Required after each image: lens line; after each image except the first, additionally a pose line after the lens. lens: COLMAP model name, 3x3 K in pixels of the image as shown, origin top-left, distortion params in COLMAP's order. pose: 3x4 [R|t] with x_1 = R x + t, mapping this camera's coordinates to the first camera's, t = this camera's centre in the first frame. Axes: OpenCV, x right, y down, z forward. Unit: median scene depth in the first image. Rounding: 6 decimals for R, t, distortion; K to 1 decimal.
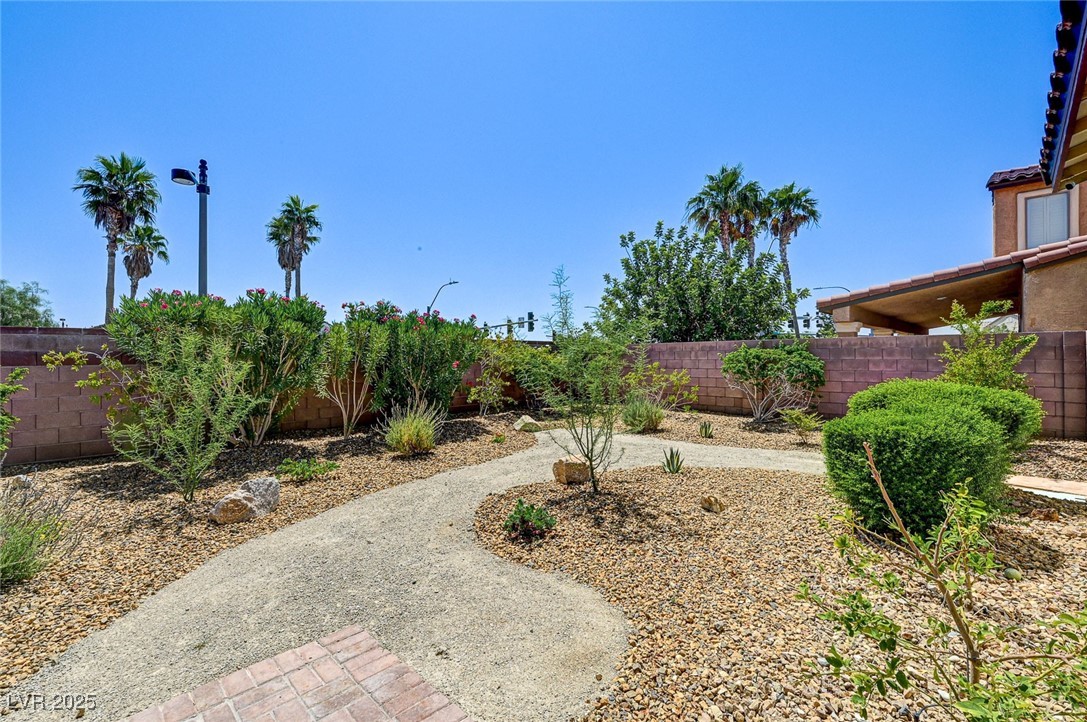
lens RADIAL K [[463.8, 0, 547.0], [0, 463.8, 350.0], [0, 0, 1]] dist [0.002450, 0.000217]
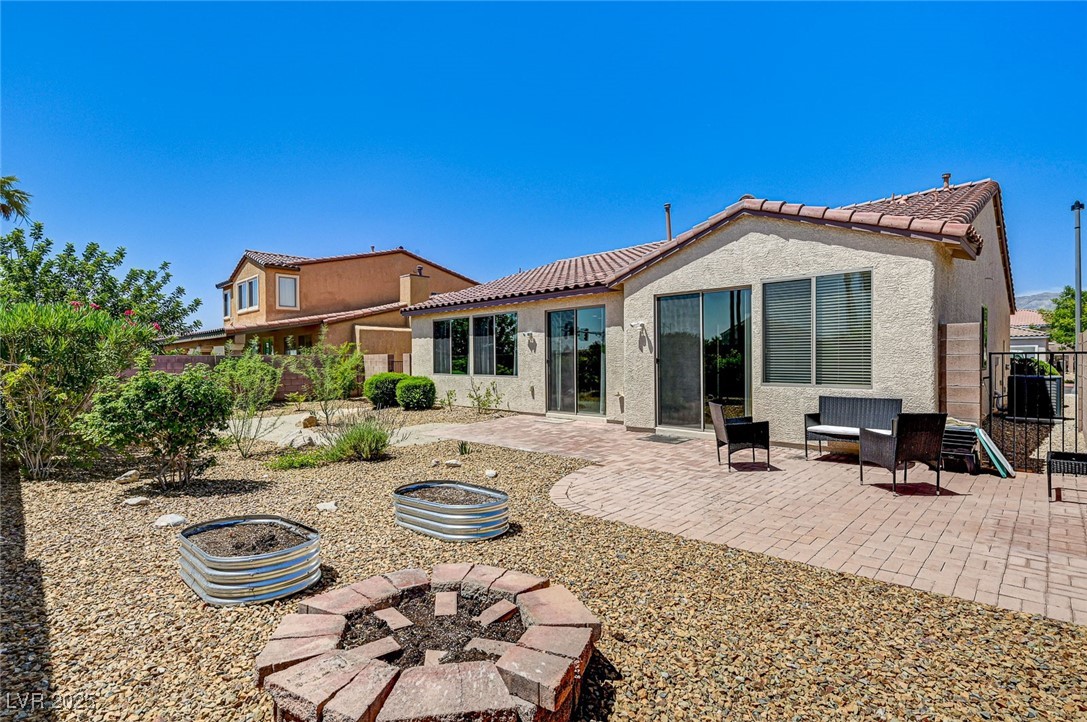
lens RADIAL K [[522.3, 0, 543.7], [0, 522.3, 363.5], [0, 0, 1]] dist [0.001878, -0.000164]
pose [[-0.005975, -0.004293, 0.999973, -1.010722], [-0.002843, 0.999987, 0.004276, -0.004460], [-0.999978, -0.002817, -0.005987, -0.007042]]
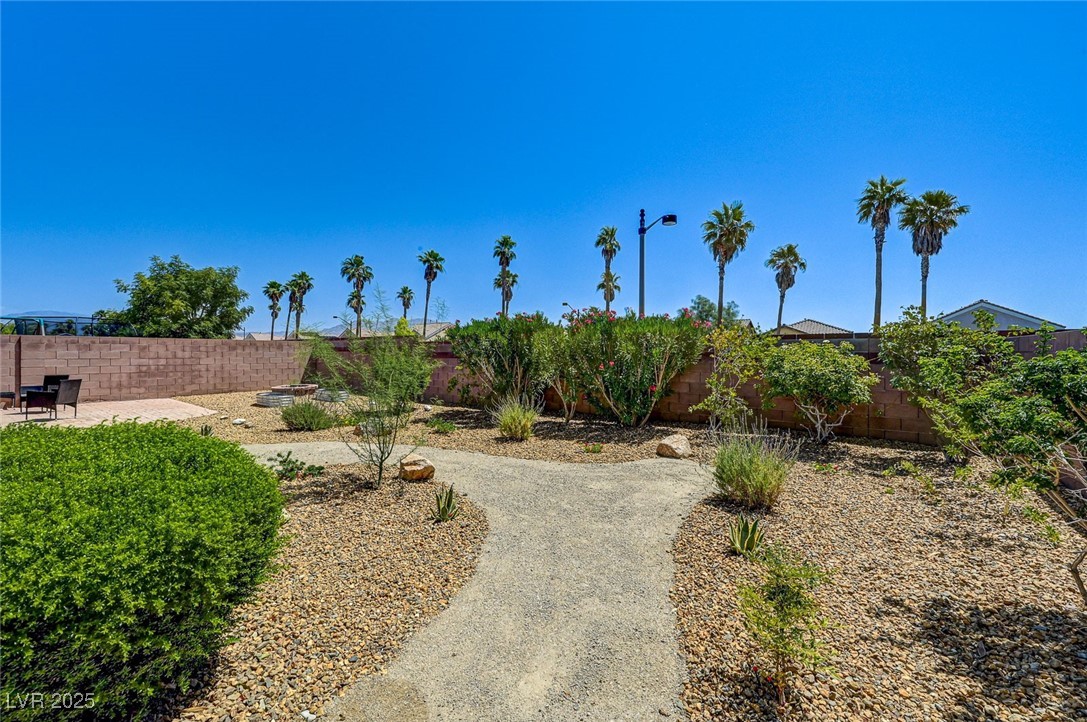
lens RADIAL K [[440.1, 0, 548.3], [0, 440.1, 349.8], [0, 0, 1]] dist [-0.001631, -0.000579]
pose [[0.172495, -0.001528, -0.985009, 0.479964], [0.011232, 0.999937, 0.000416, -0.002000], [0.984946, -0.011135, 0.172501, 0.501531]]
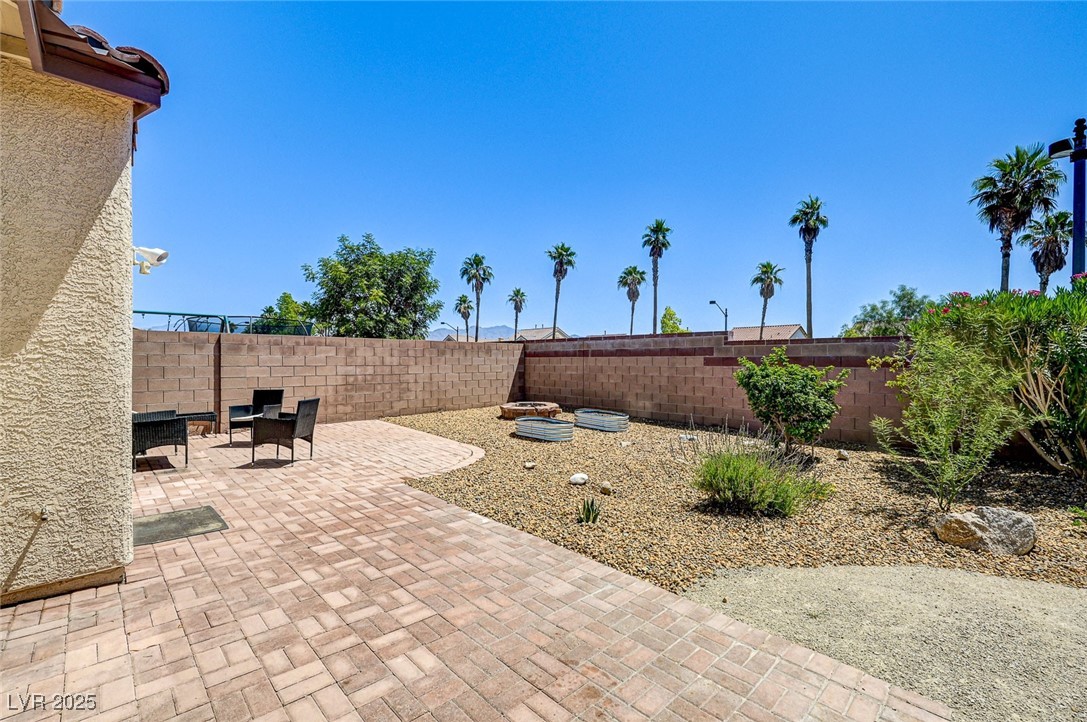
lens RADIAL K [[460.6, 0, 547.6], [0, 460.6, 358.0], [0, 0, 1]] dist [-0.000519, -0.000177]
pose [[-0.008191, -0.000130, -0.999966, 0.076447], [0.011886, 0.999929, -0.000228, -0.000955], [0.999896, -0.011888, -0.008189, 0.070935]]
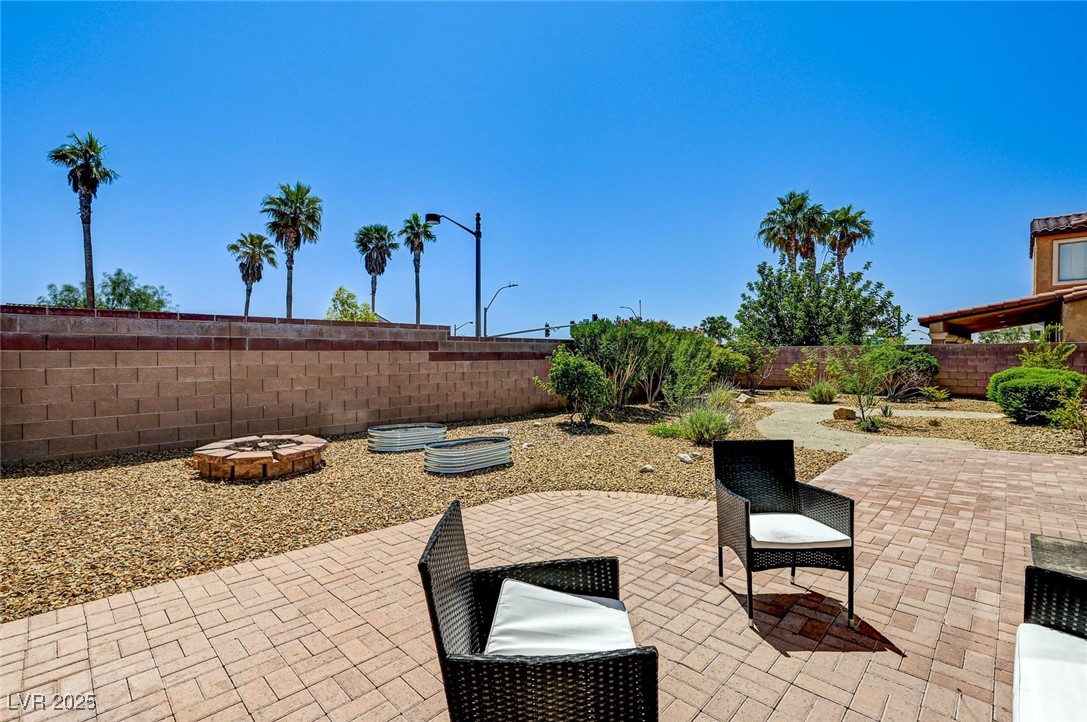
lens RADIAL K [[481.6, 0, 549.1], [0, 481.6, 357.9], [0, 0, 1]] dist [-0.001285, -0.000124]
pose [[0.999894, 0.002903, 0.014273, -0.546772], [-0.003194, 0.999787, 0.020387, -0.006450], [-0.014211, -0.020431, 0.999690, -0.450247]]
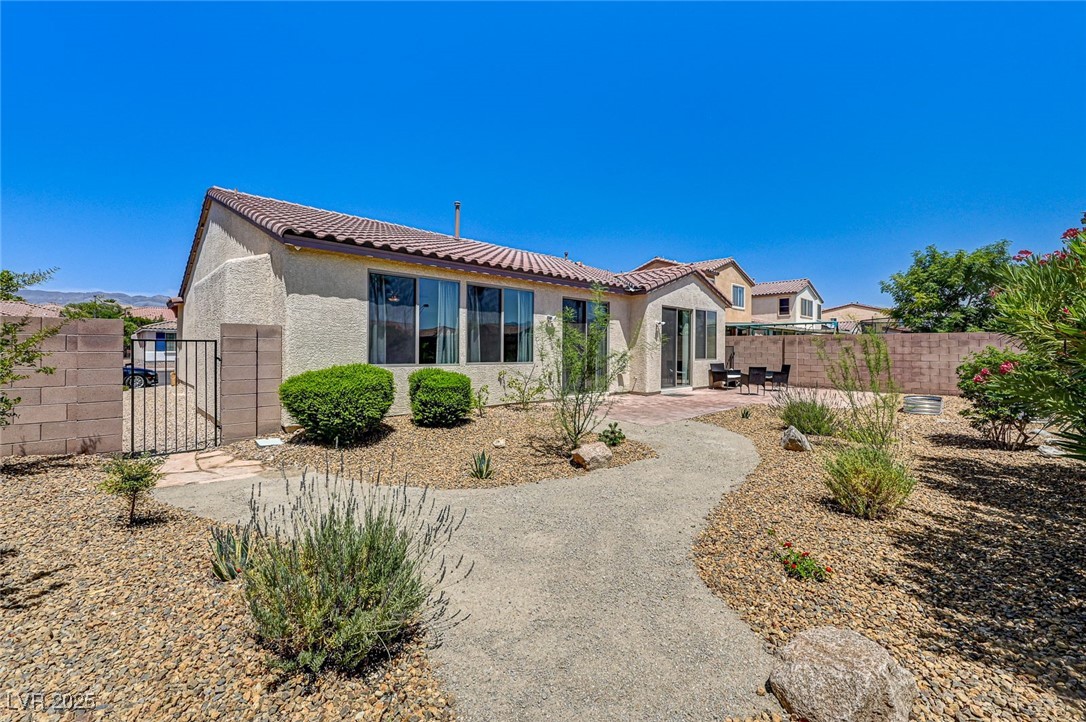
lens RADIAL K [[439.7, 0, 547.8], [0, 439.7, 349.8], [0, 0, 1]] dist [-0.001631, -0.000579]
pose [[-0.999750, -0.000063, 0.022344, 0.051482], [-0.000323, 0.999932, -0.011632, 0.012634], [-0.022342, -0.011636, -0.999683, 0.883109]]
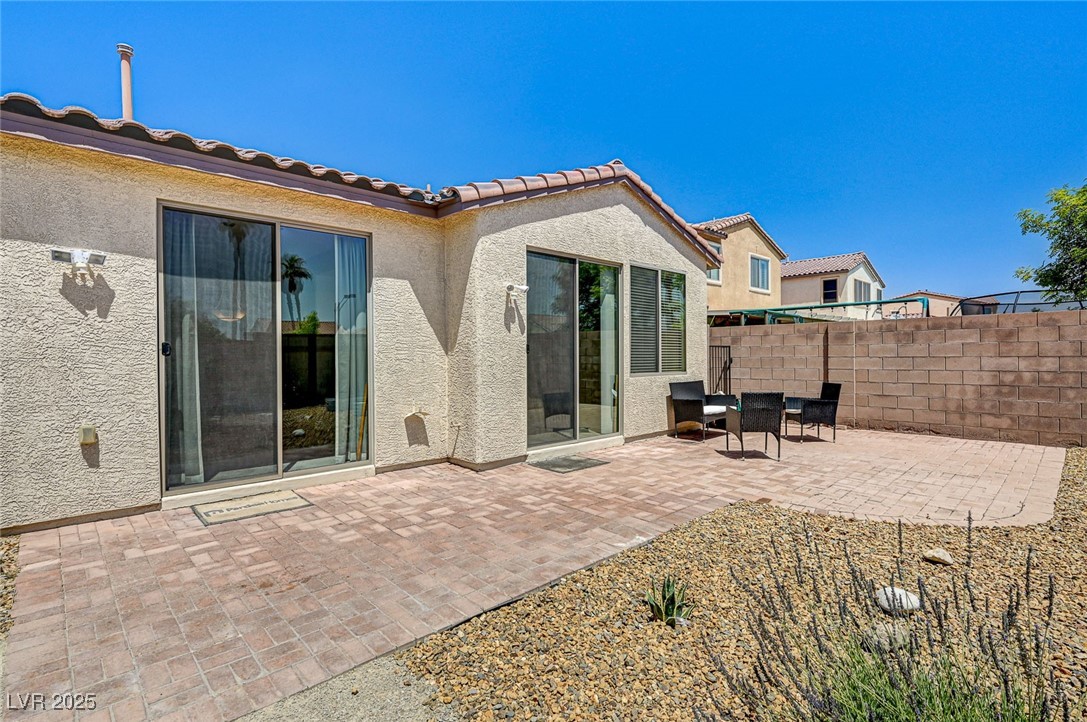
lens RADIAL K [[529.4, 0, 547.6], [0, 529.4, 356.7], [0, 0, 1]] dist [-0.000149, 0.000114]
pose [[-0.999669, 0.012975, 0.022226, -0.231225], [0.012690, 0.999836, -0.012906, 0.009940], [-0.022390, -0.012620, -0.999670, 0.342058]]
